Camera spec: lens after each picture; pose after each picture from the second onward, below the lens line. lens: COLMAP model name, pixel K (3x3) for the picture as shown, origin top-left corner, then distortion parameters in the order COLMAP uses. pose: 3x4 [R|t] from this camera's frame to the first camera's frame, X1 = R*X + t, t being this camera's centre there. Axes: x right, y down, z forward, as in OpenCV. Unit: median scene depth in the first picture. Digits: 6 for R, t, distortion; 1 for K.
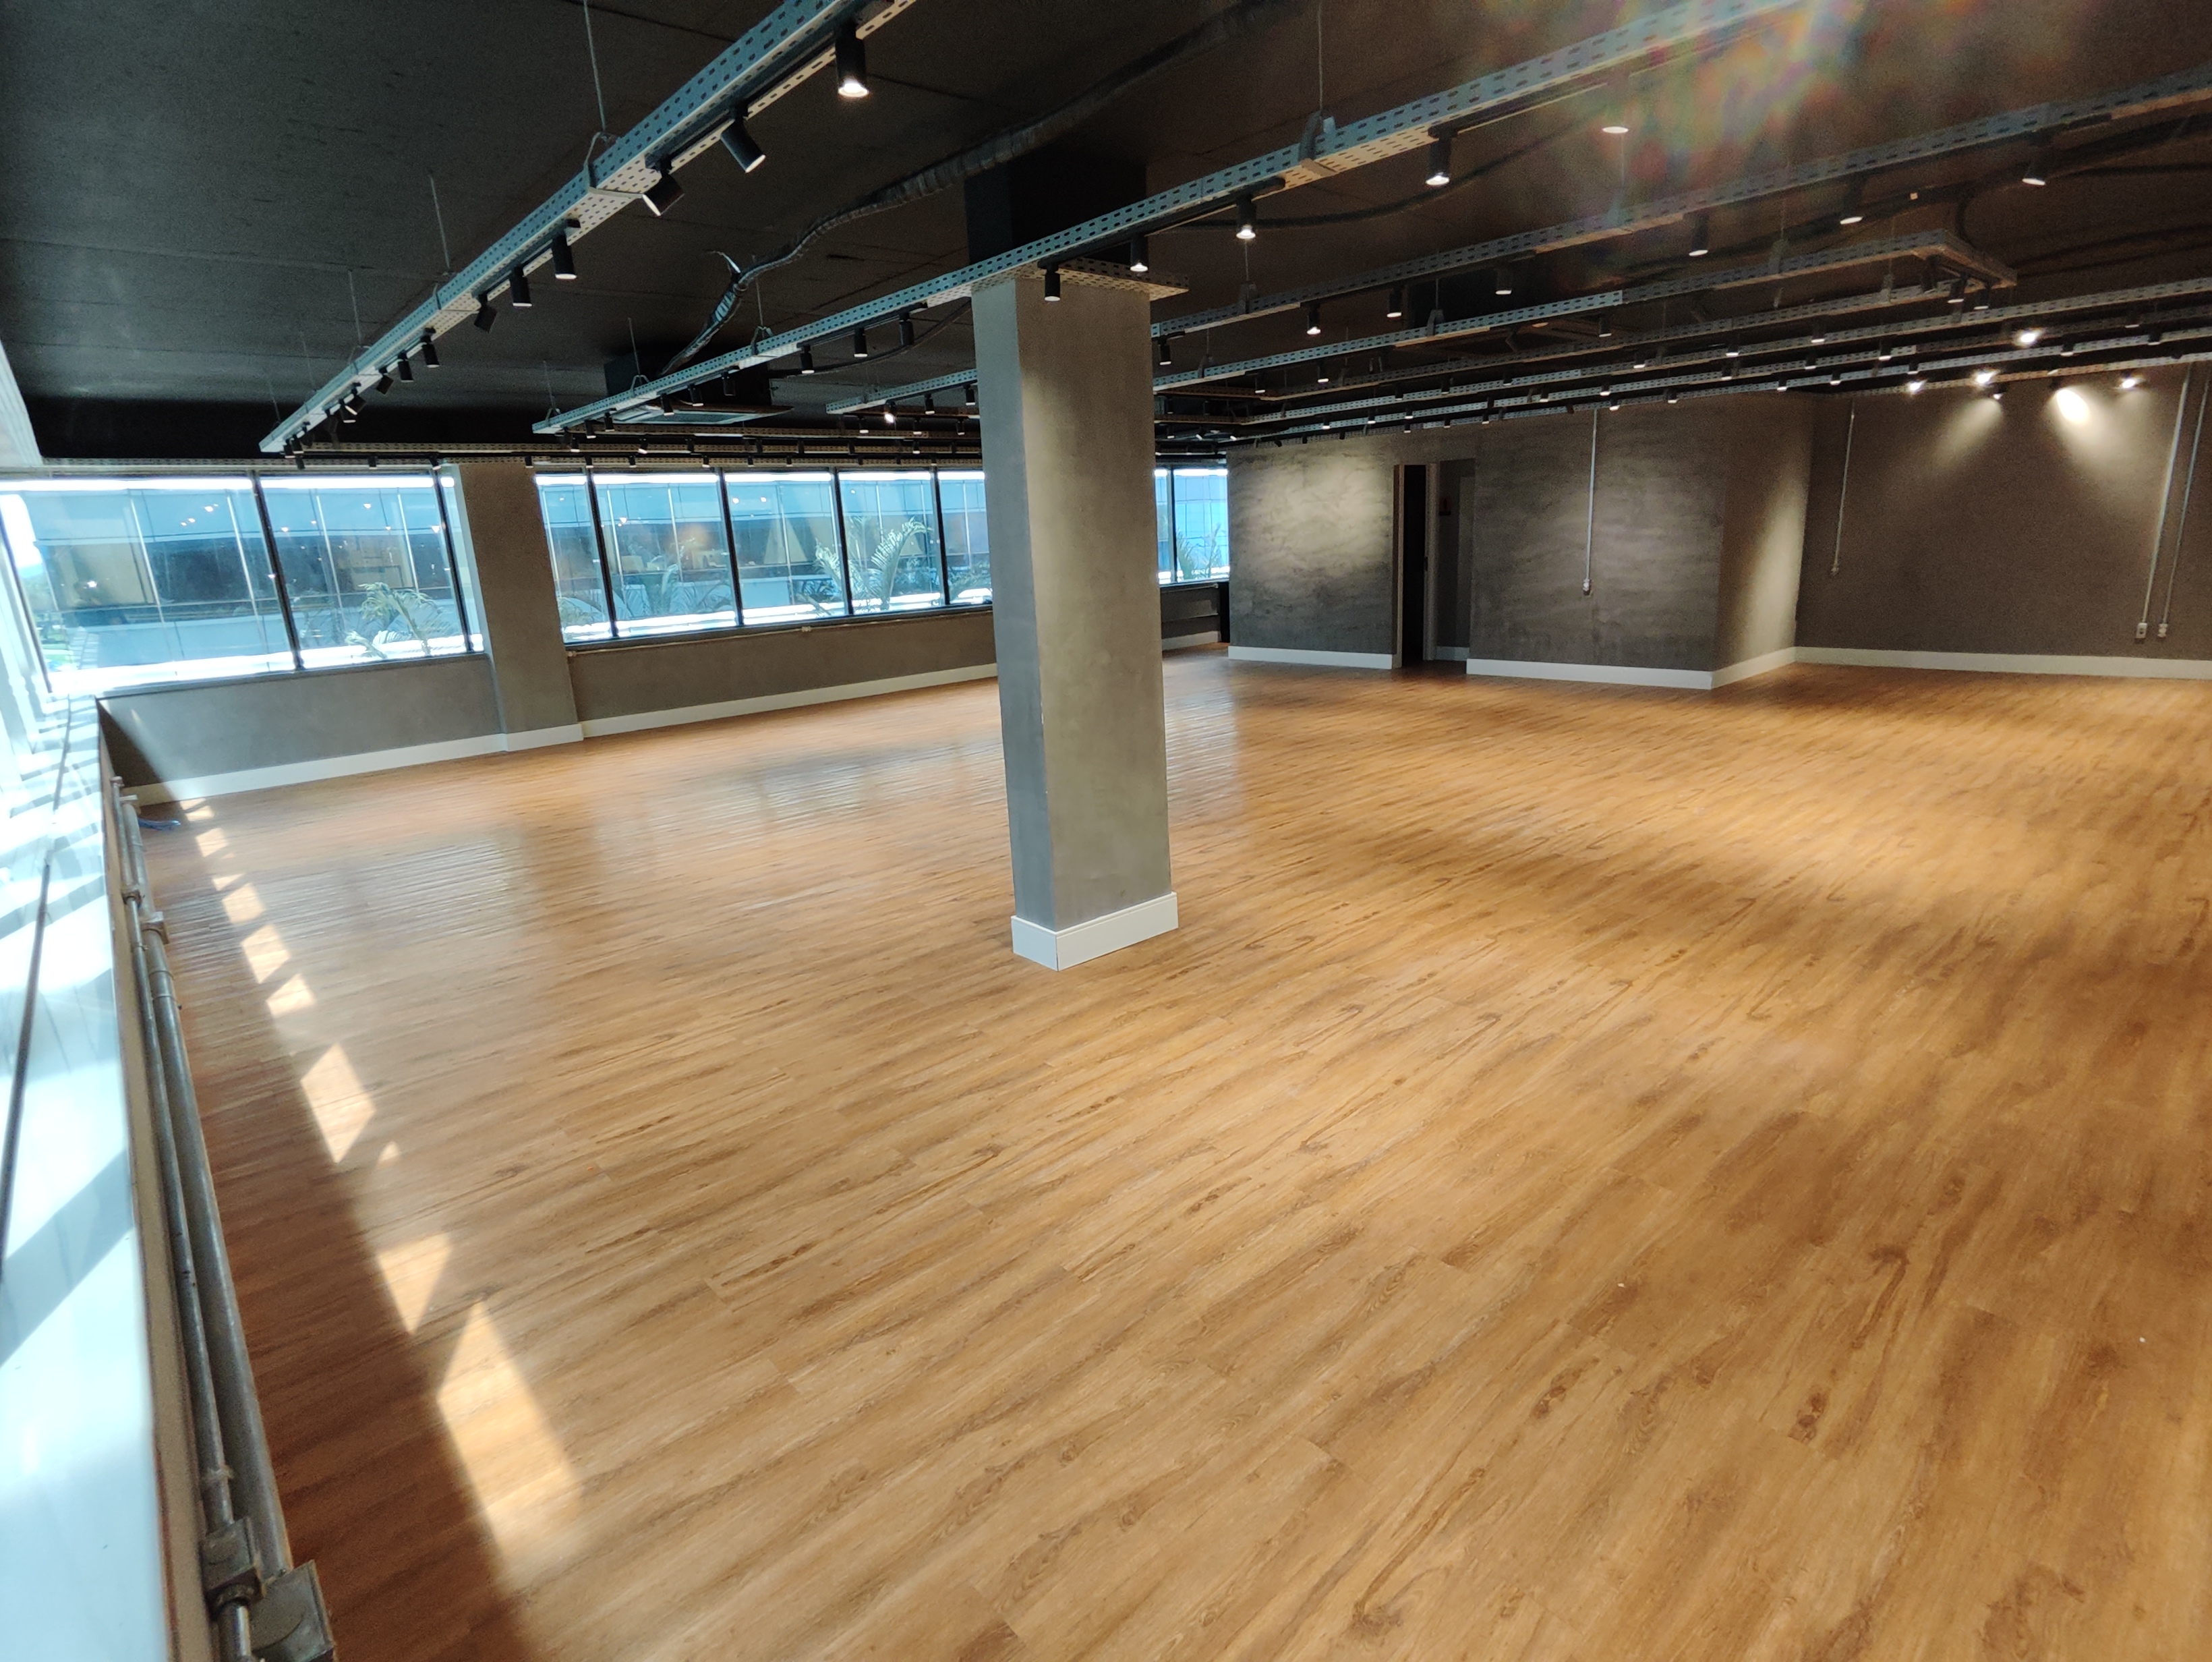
lens RADIAL K [[1123.9, 0, 1108.0], [0, 1123.9, 820.8], [0, 0, 1]] dist [-0.008845, 0.006276]
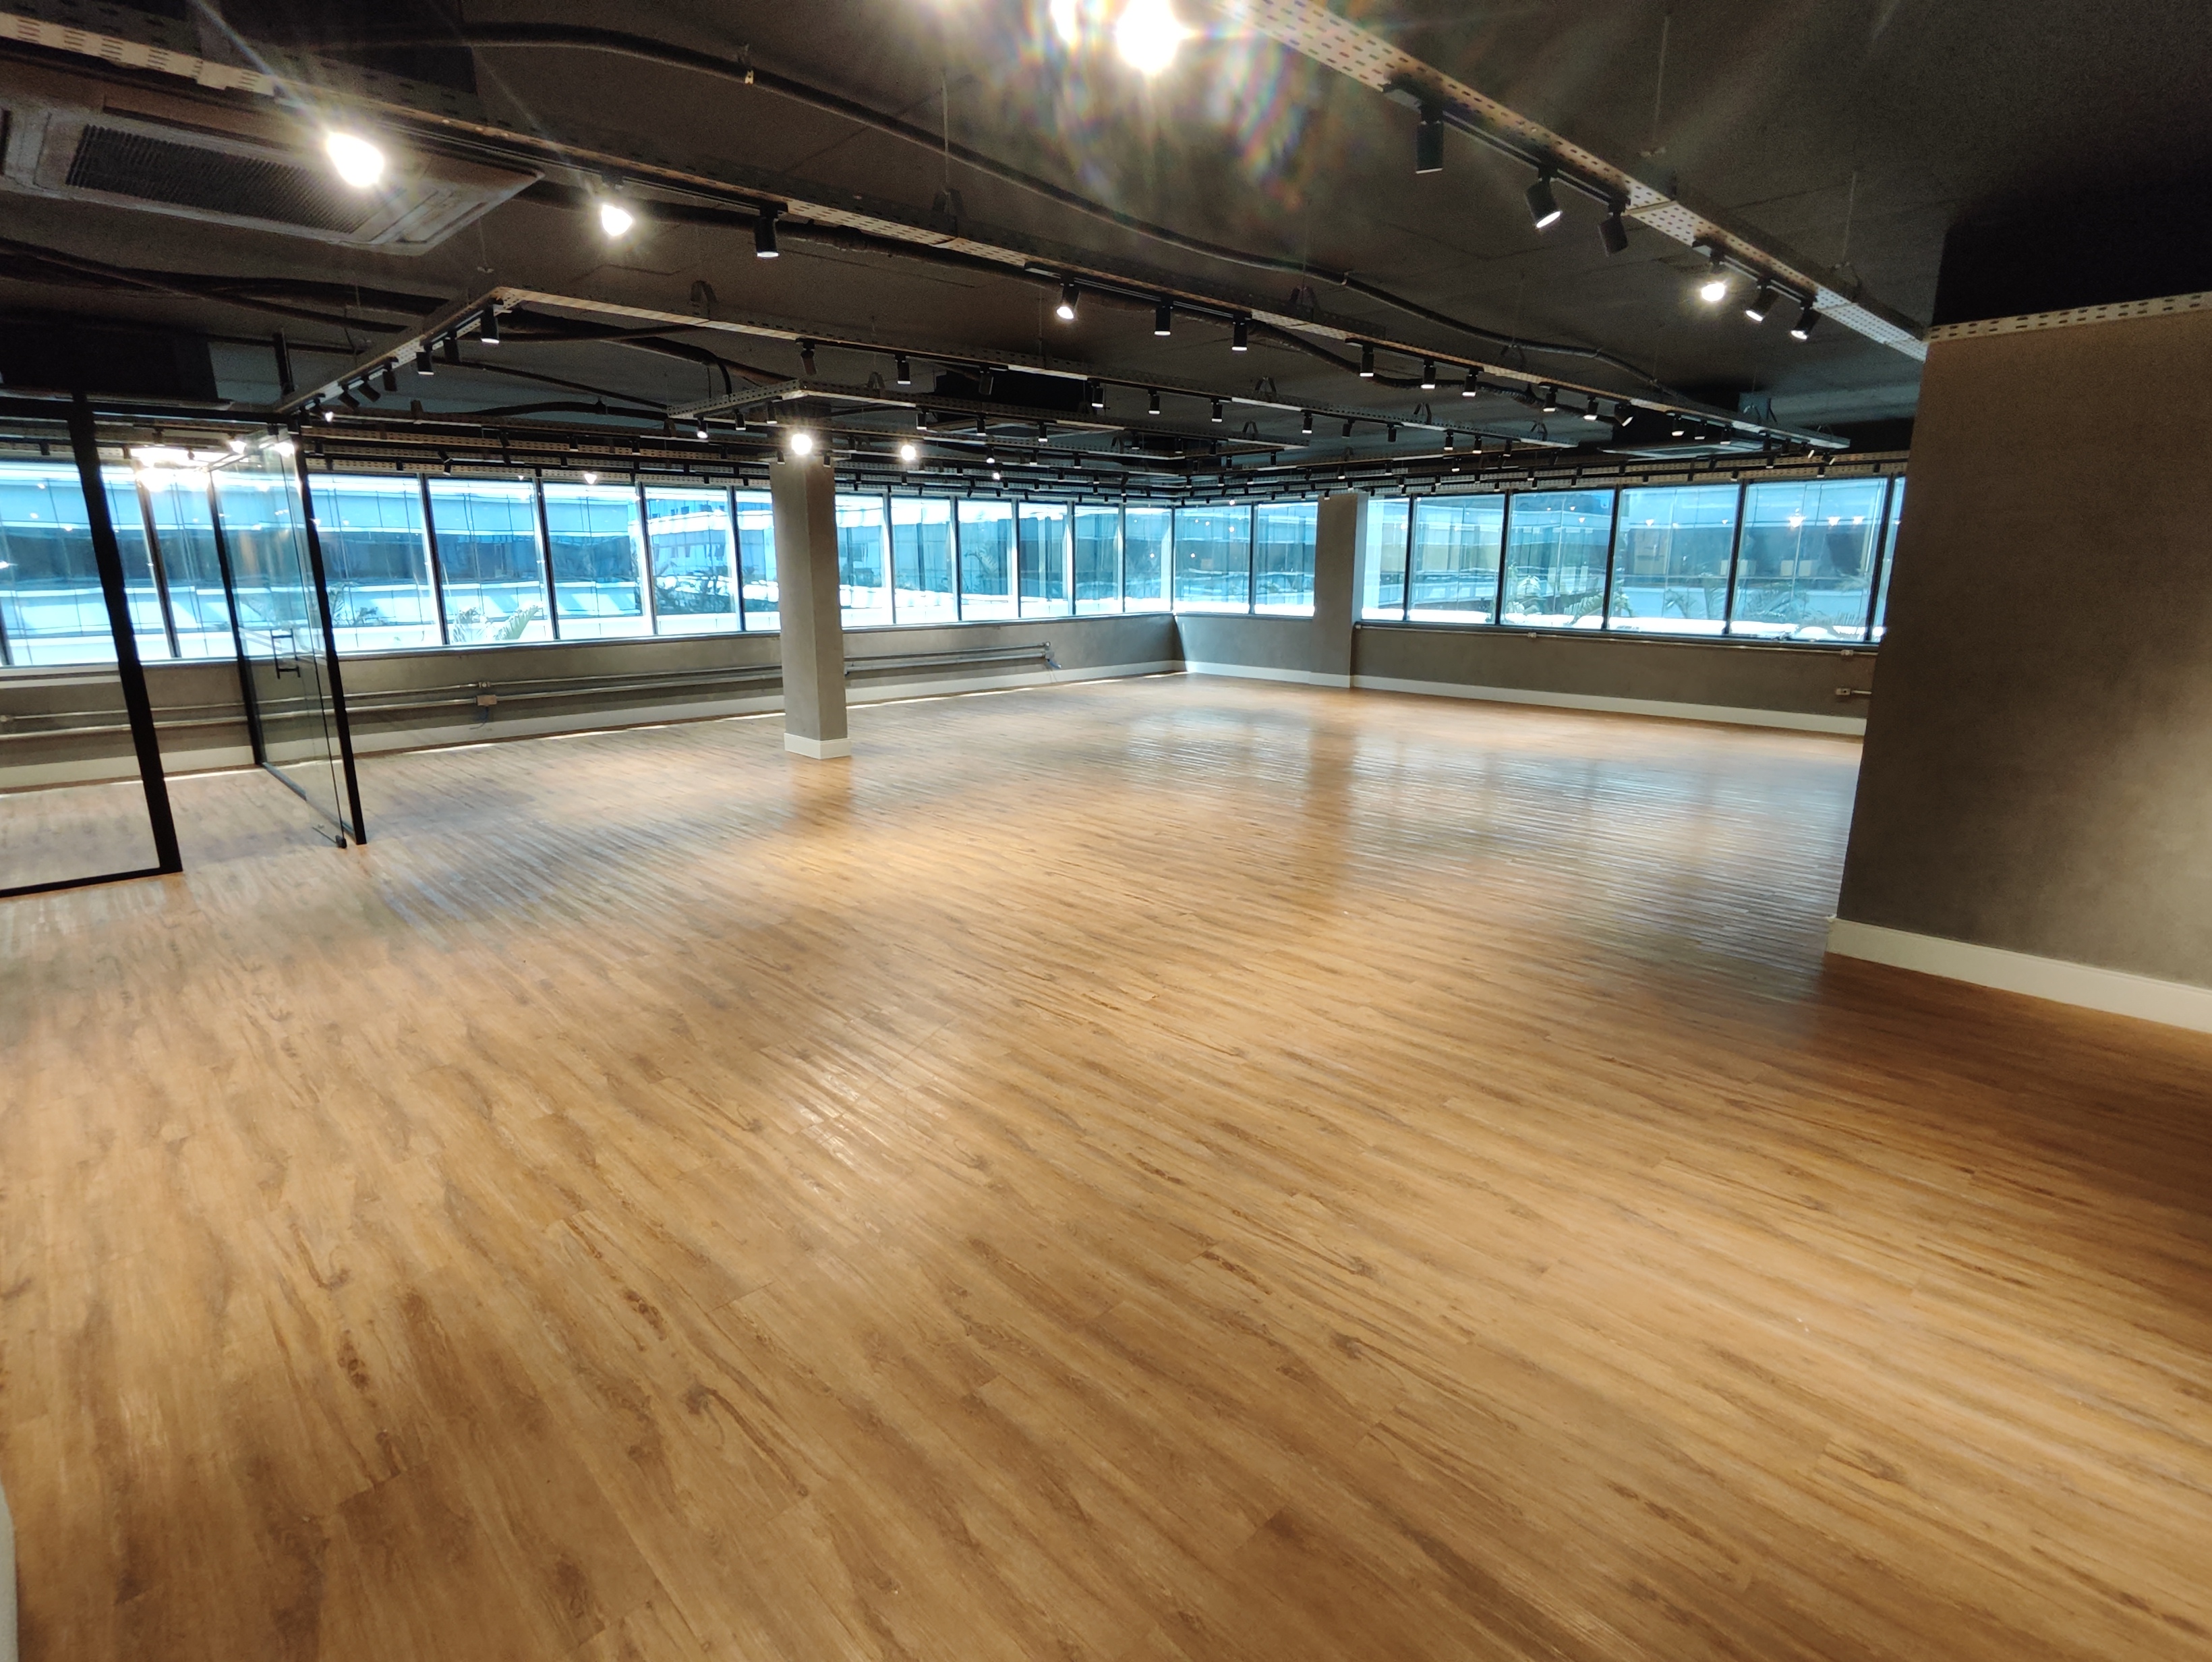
lens RADIAL K [[1123.9, 0, 1108.9], [0, 1123.9, 833.3], [0, 0, 1]] dist [-0.008845, 0.006276]
pose [[0.034893, 0.290605, -0.956207, 0.970205], [-0.250354, 0.928824, 0.273148, -0.219541], [0.967525, 0.229859, 0.105164, 0.619635]]
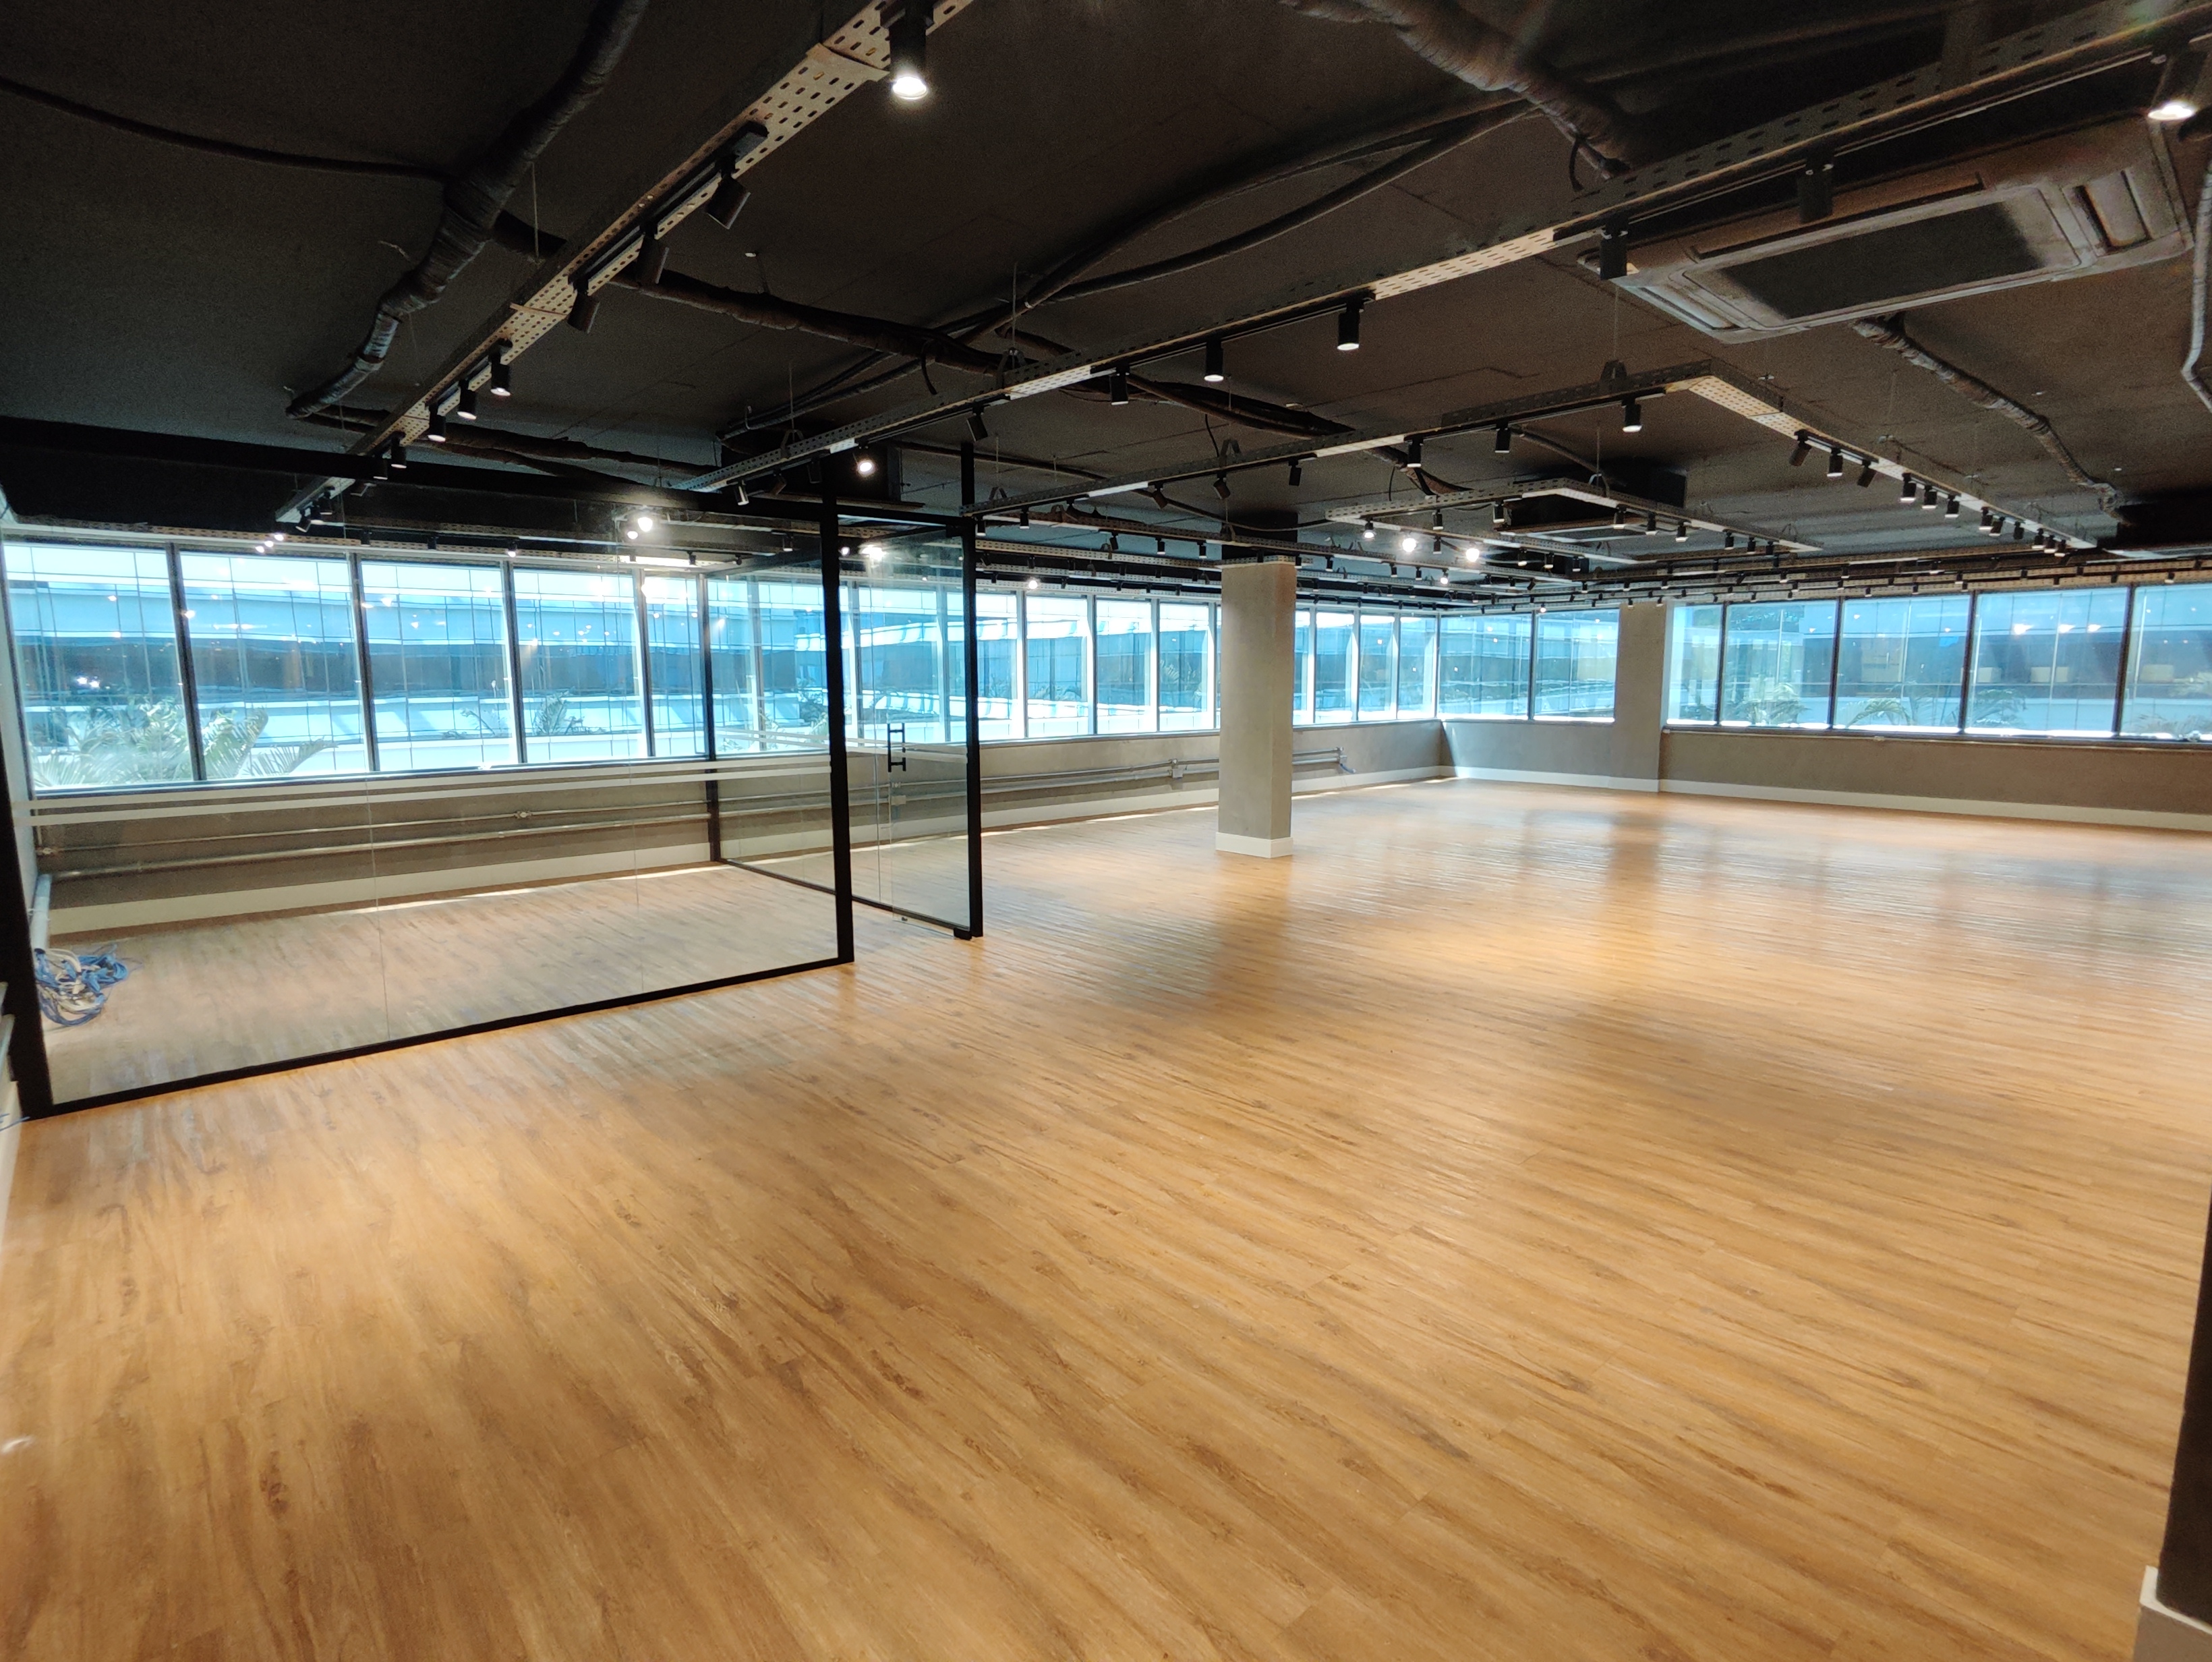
lens RADIAL K [[1123.9, 0, 1108.0], [0, 1123.9, 838.9], [0, 0, 1]] dist [-0.008845, 0.006276]
pose [[0.004993, 0.198593, -0.980069, 0.958252], [-0.246883, 0.949988, 0.191239, -0.118663], [0.969032, 0.241007, 0.053773, 0.278191]]
